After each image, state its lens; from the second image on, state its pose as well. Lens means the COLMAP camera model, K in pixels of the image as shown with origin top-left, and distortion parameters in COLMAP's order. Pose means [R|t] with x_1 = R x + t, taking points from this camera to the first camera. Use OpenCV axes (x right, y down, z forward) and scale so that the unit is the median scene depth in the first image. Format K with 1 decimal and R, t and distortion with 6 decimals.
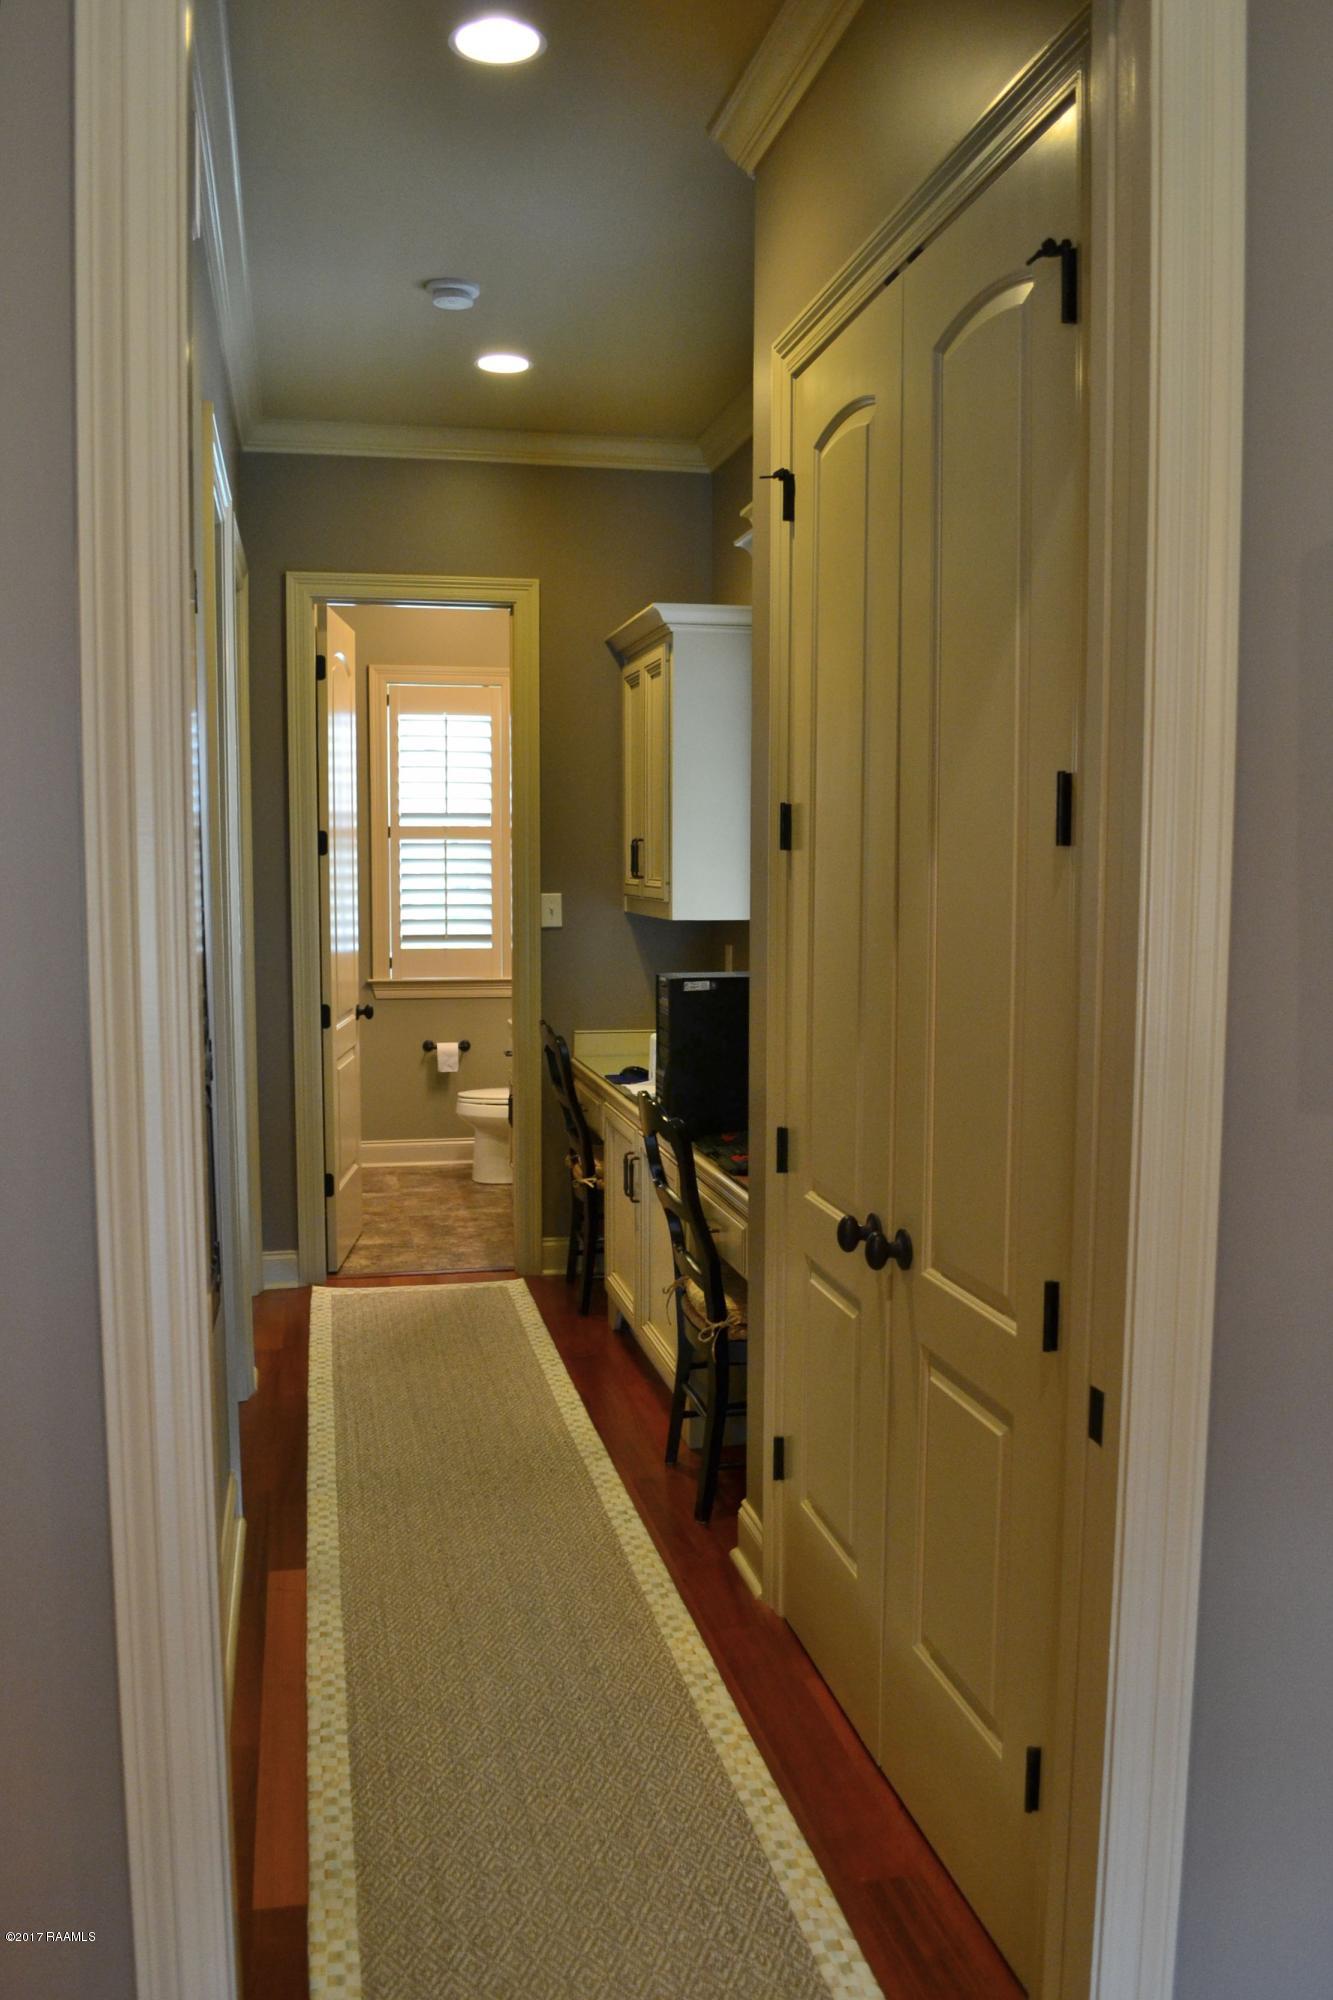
lens RADIAL K [[1579.6, 0, 668.0], [0, 1579.6, 994.5], [0, 0, 1]] dist [-0.071701, -0.001571]
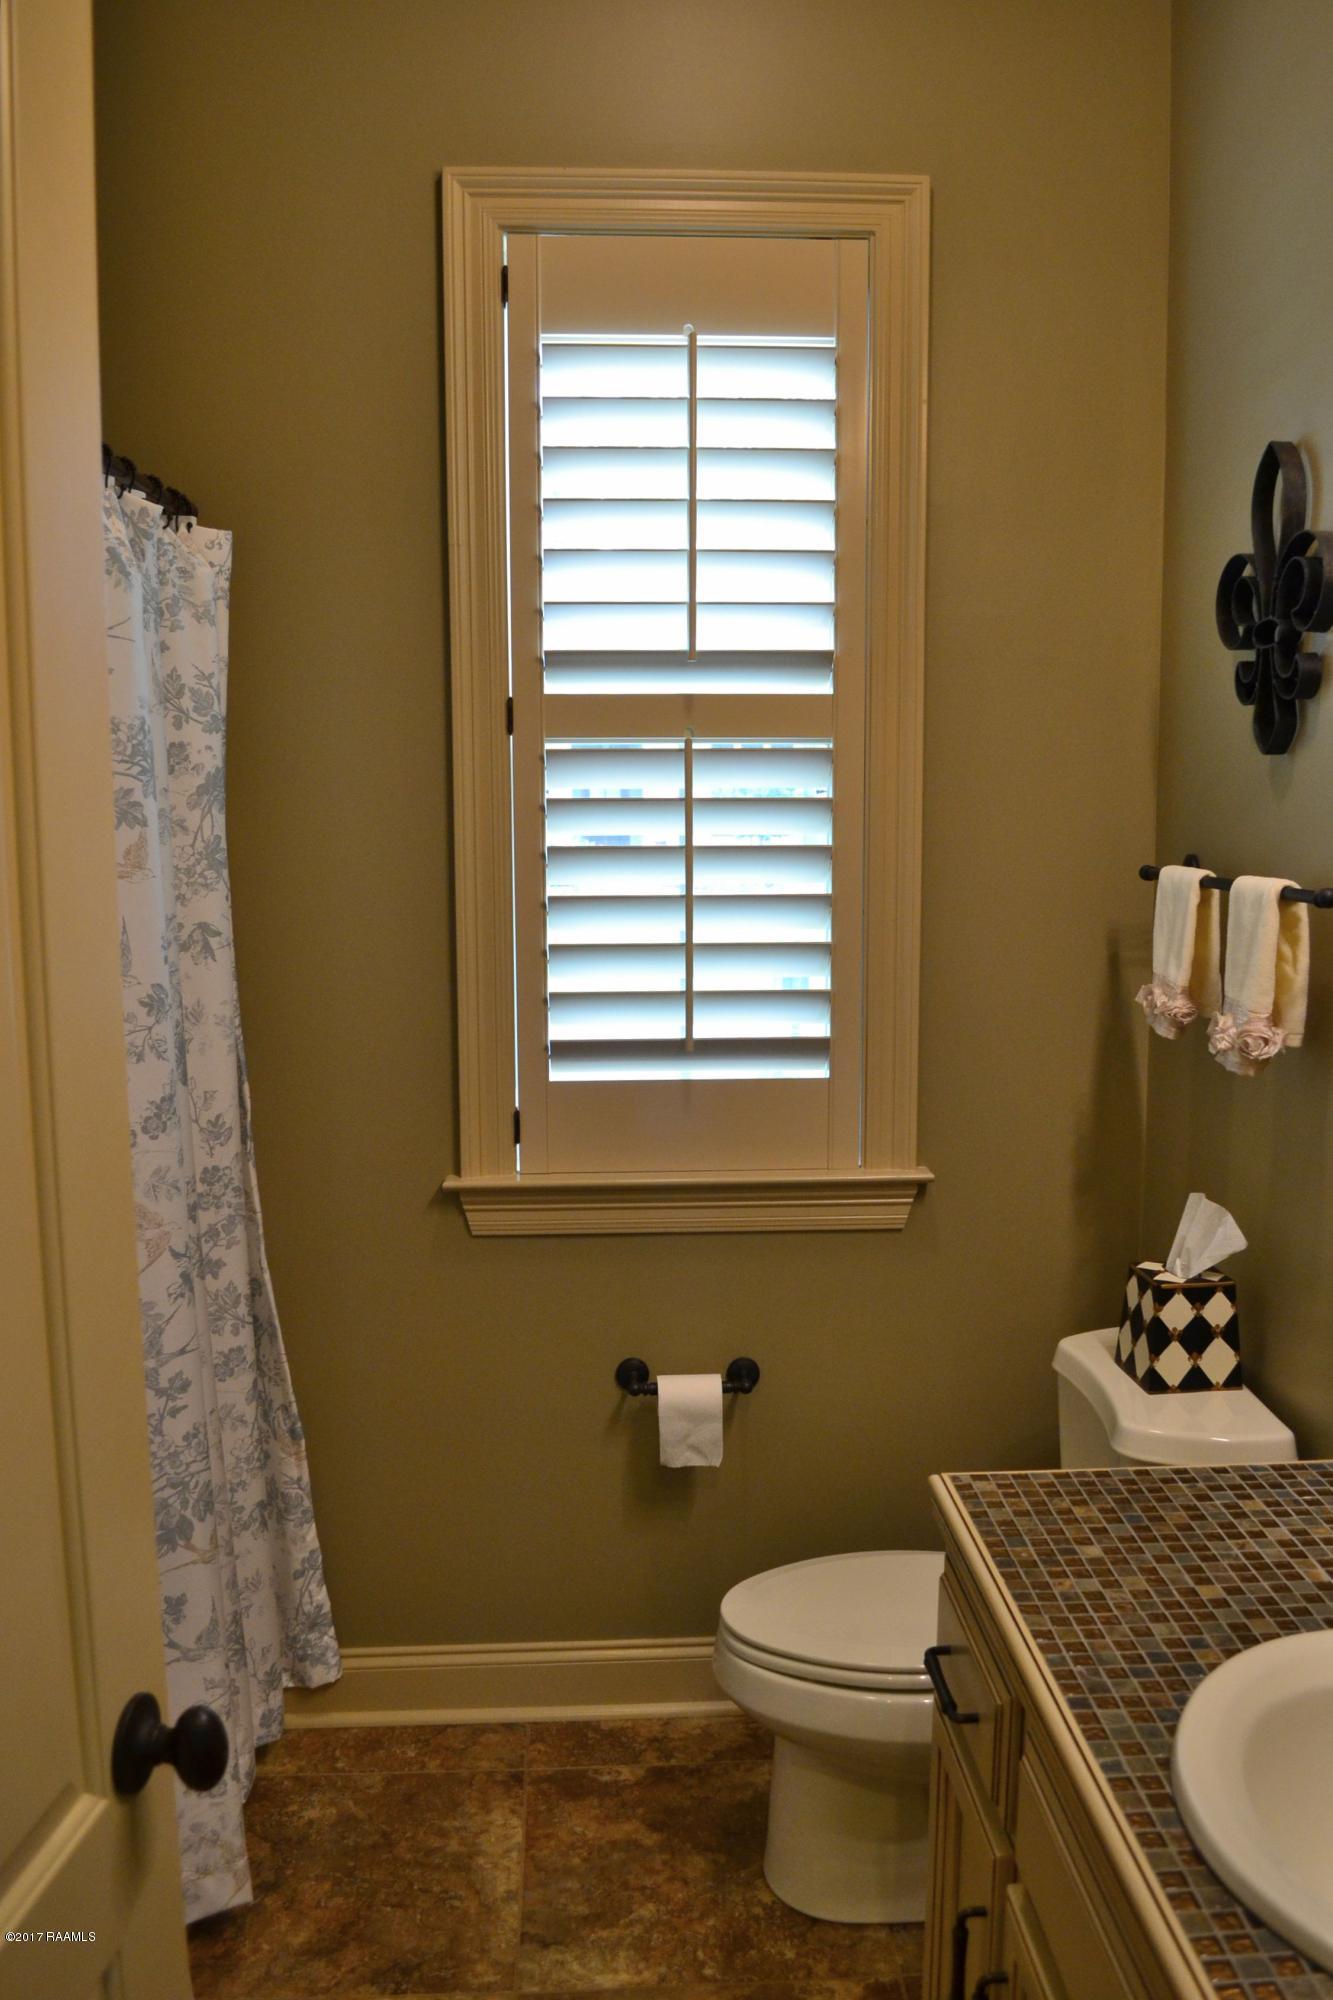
lens RADIAL K [[1579.6, 0, 664.9], [0, 1579.6, 1003.8], [0, 0, 1]] dist [-0.071701, -0.001571]
pose [[0.991291, 0.014370, -0.130905, -0.194659], [-0.006279, 0.998056, 0.062013, -0.121746], [0.131541, -0.060651, 0.989454, 1.283610]]
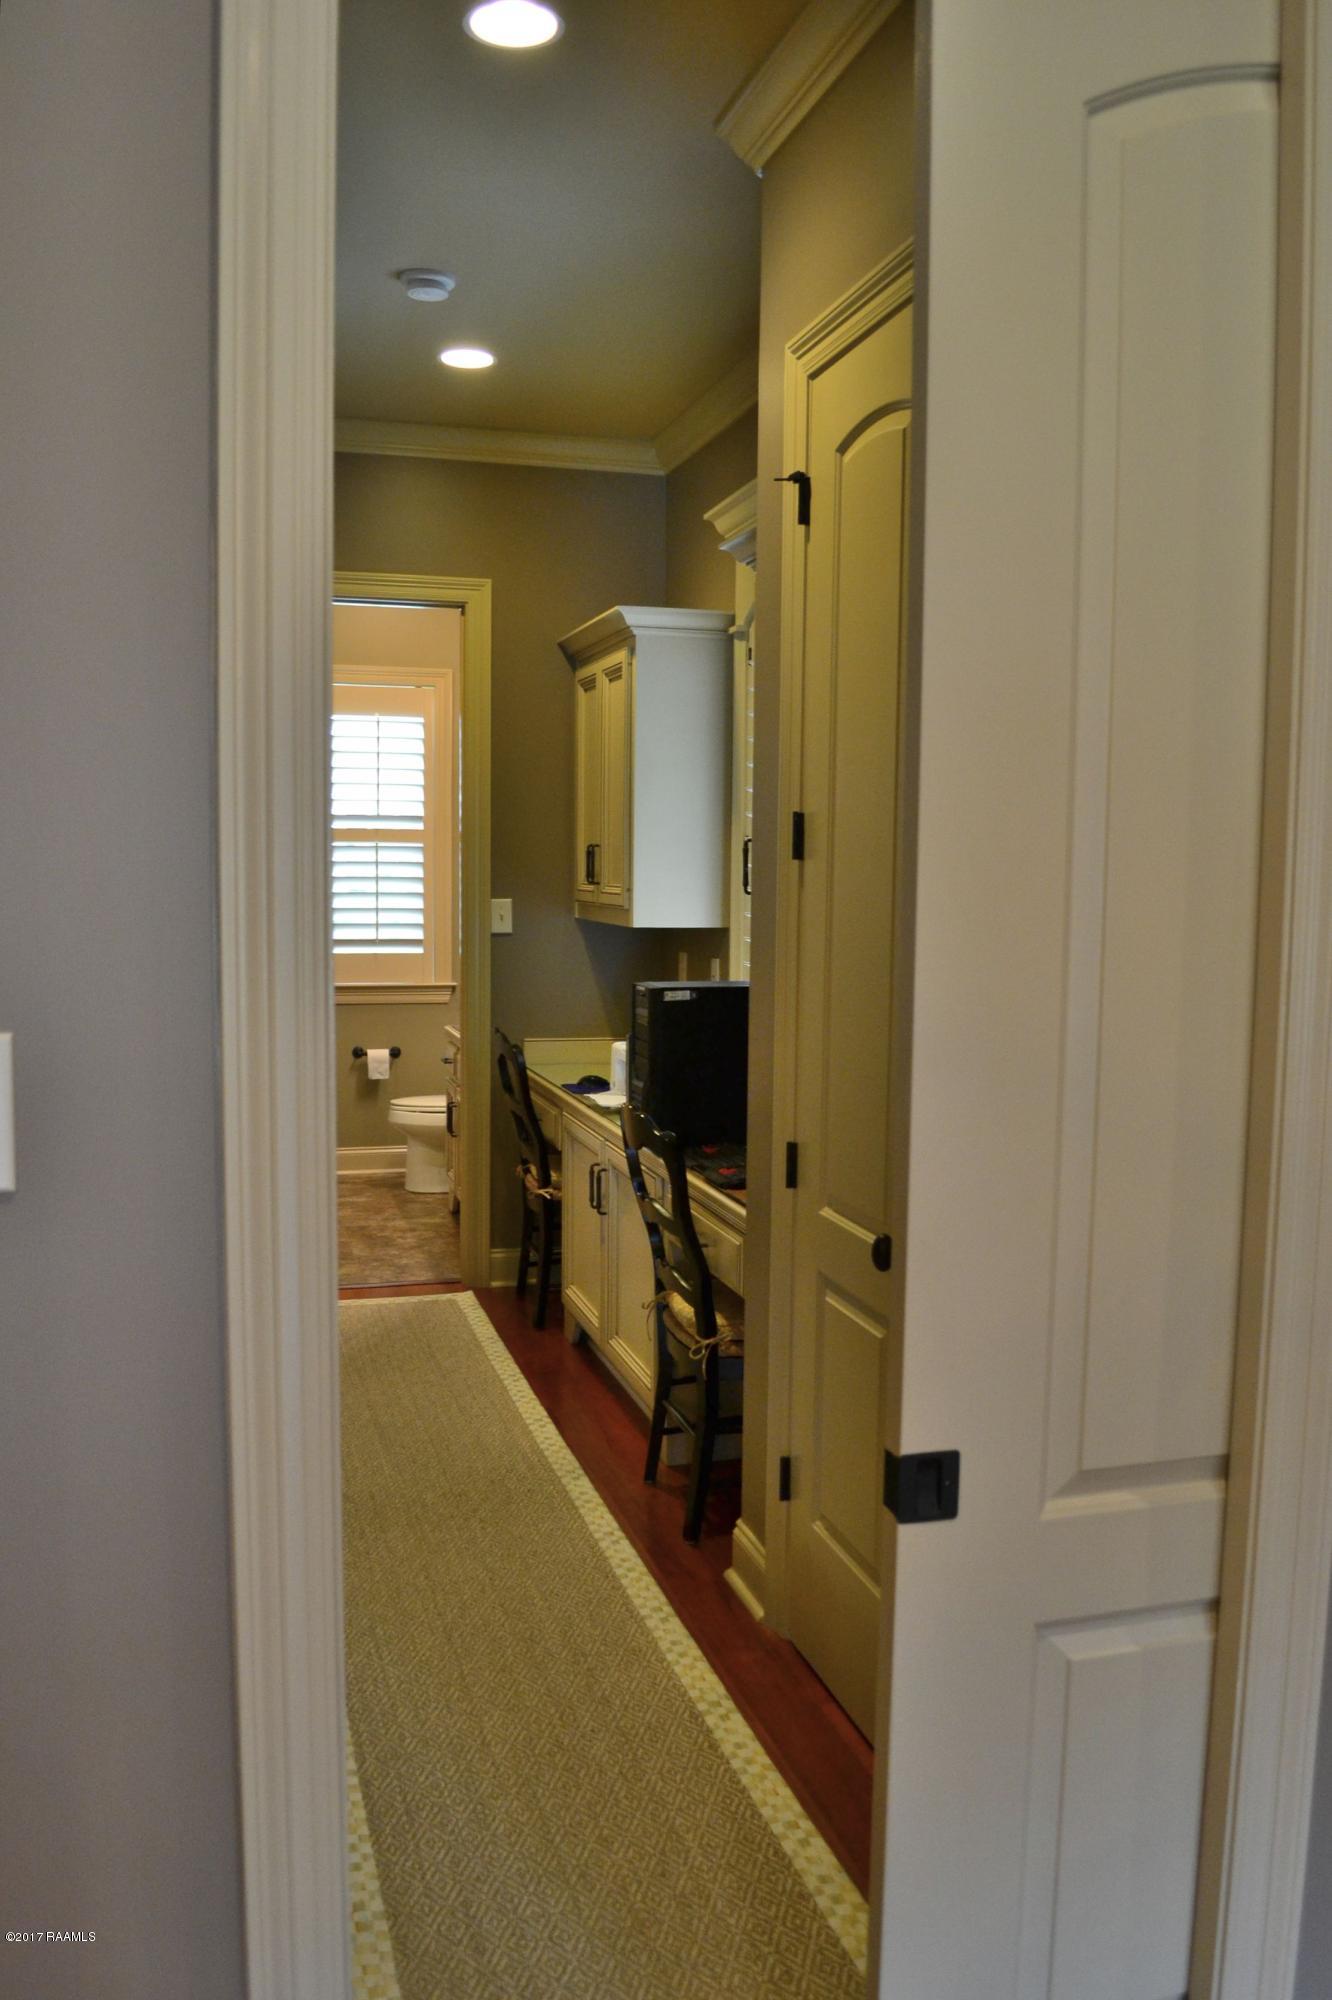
lens RADIAL K [[1579.6, 0, 667.4], [0, 1579.6, 995.3], [0, 0, 1]] dist [-0.071701, -0.001571]
pose [[0.997830, 0.004032, 0.065720, -0.046131], [-0.003909, 0.999990, -0.001990, -0.003198], [-0.065727, 0.001729, 0.997836, 0.016417]]
